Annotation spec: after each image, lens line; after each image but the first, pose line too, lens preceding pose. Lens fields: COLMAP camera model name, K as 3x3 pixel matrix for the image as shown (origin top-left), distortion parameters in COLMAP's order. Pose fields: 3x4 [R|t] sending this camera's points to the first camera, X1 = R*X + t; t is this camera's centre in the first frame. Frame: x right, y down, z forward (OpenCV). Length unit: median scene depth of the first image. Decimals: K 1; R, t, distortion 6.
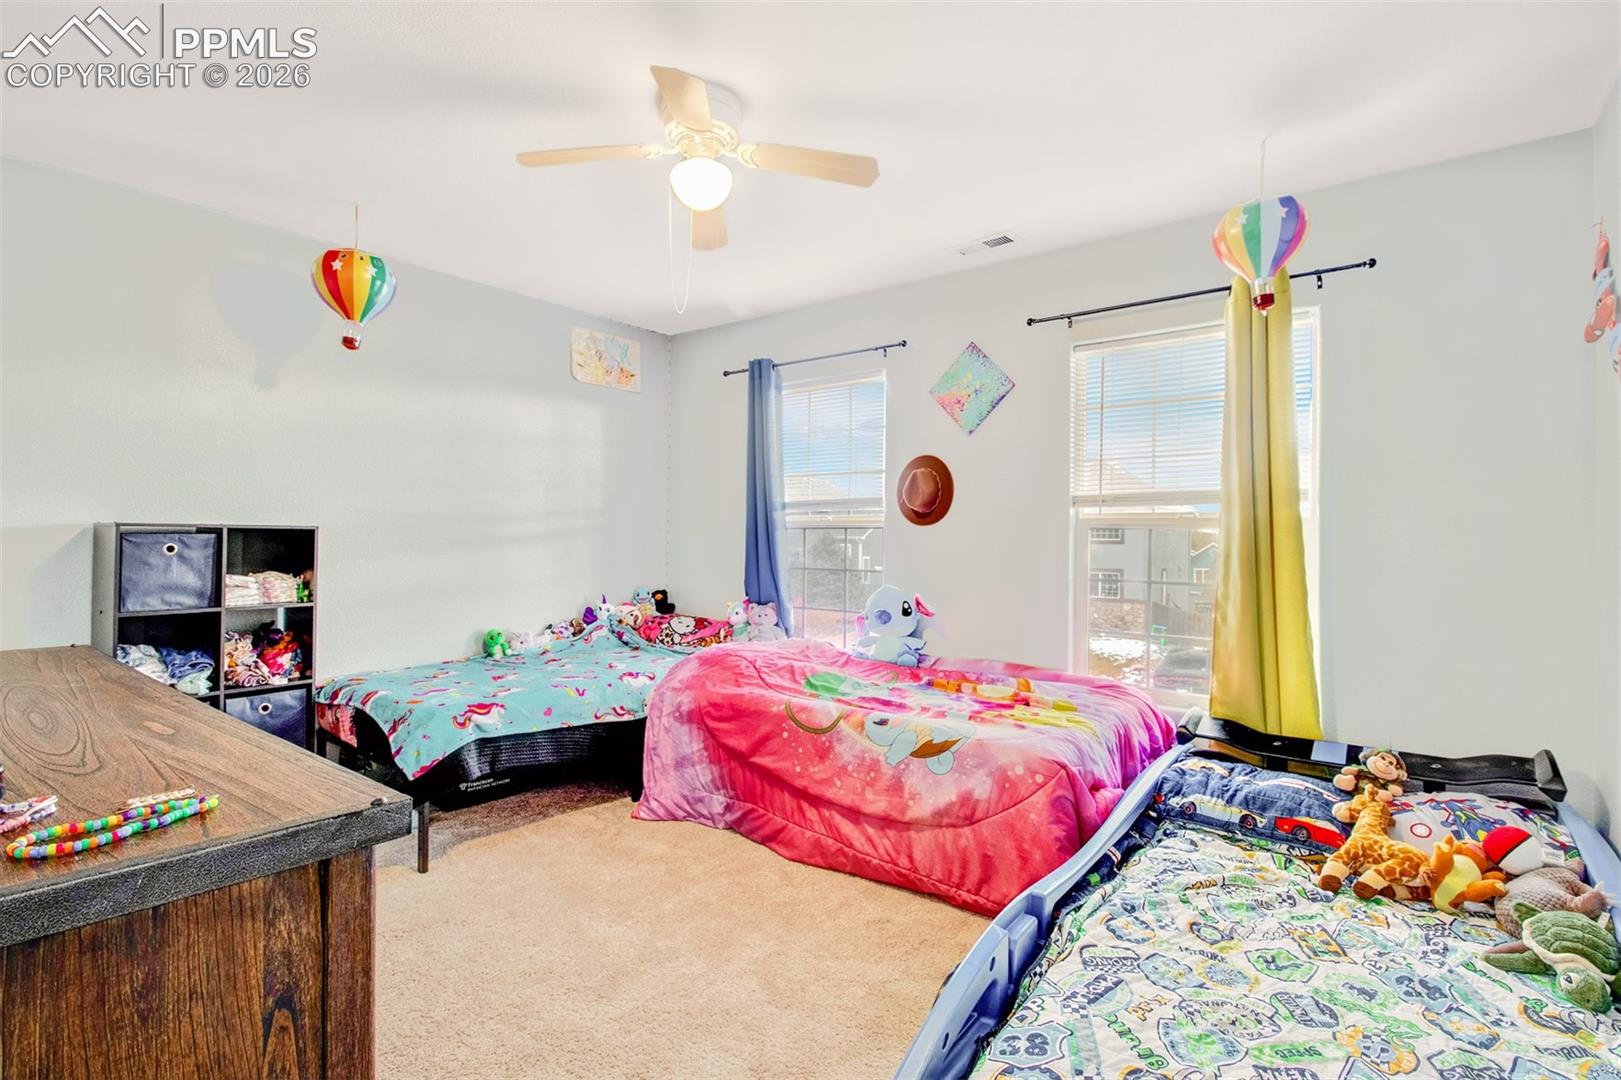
lens RADIAL K [[777.0, 0, 818.0], [0, 777.0, 550.6], [0, 0, 1]] dist [-0.000378, -0.018540]
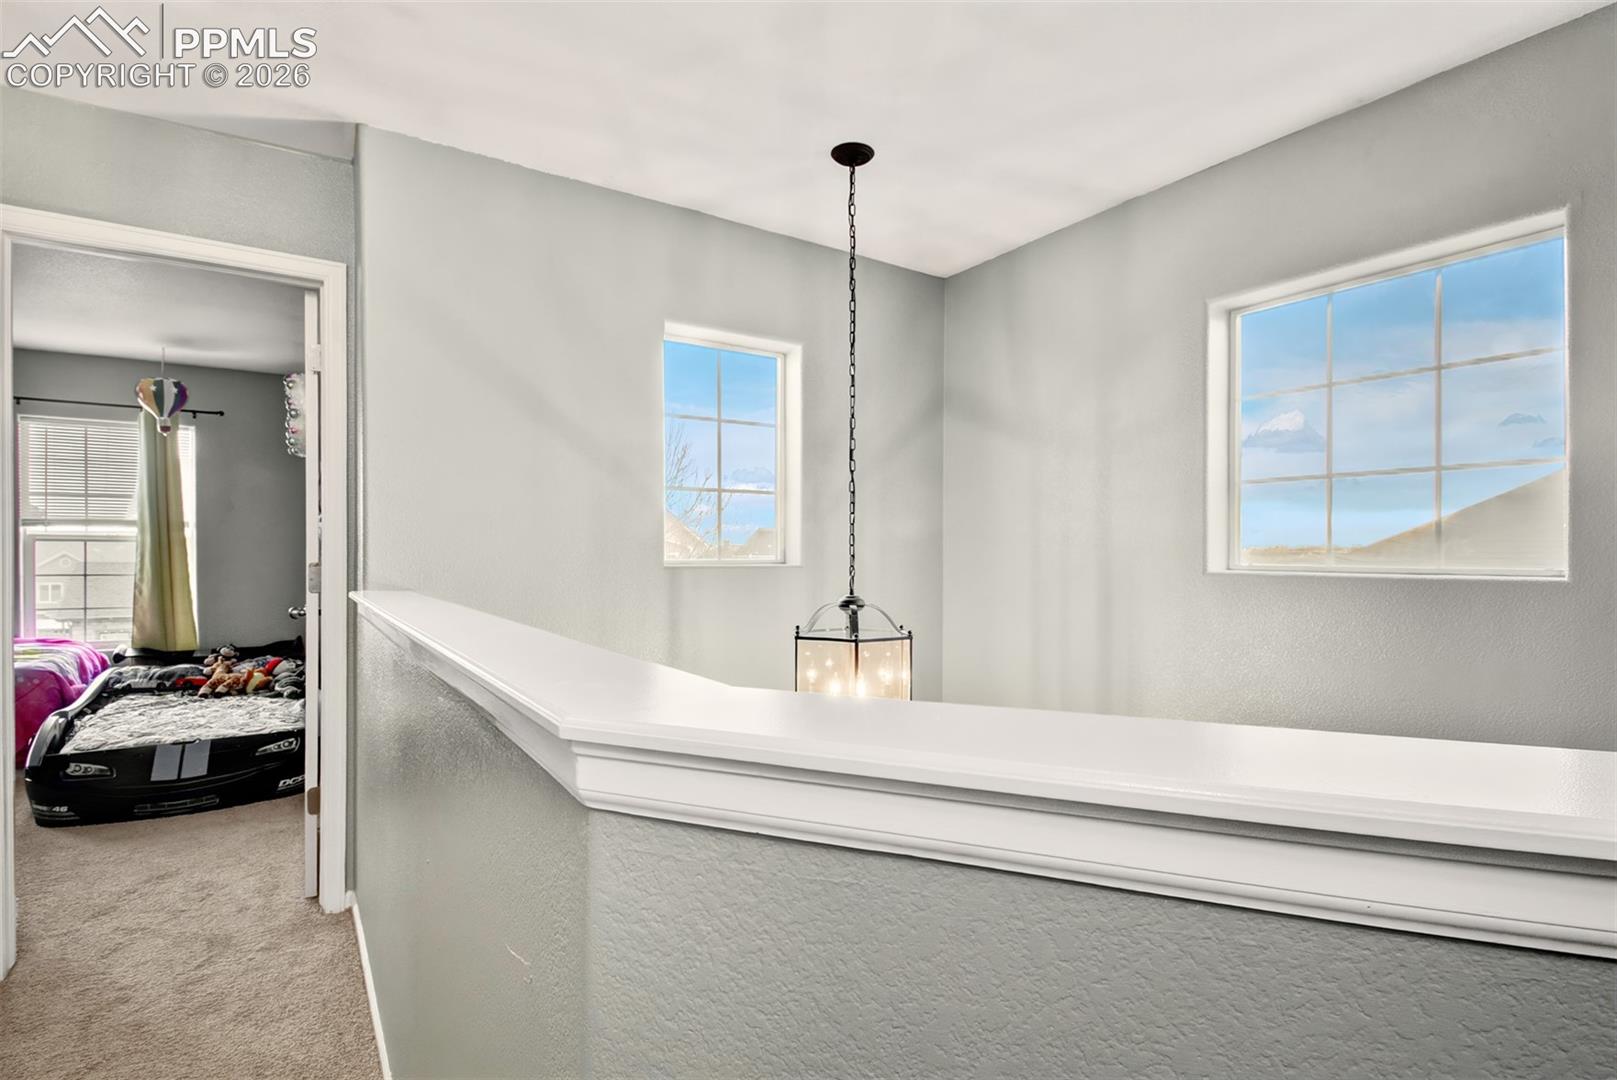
lens RADIAL K [[775.1, 0, 816.0], [0, 775.1, 550.6], [0, 0, 1]] dist [-0.000378, -0.018540]
pose [[0.318614, -0.006034, 0.947865, -0.793825], [0.014761, 0.999890, 0.001403, 0.014188], [-0.947770, 0.013545, 0.318668, -1.264307]]
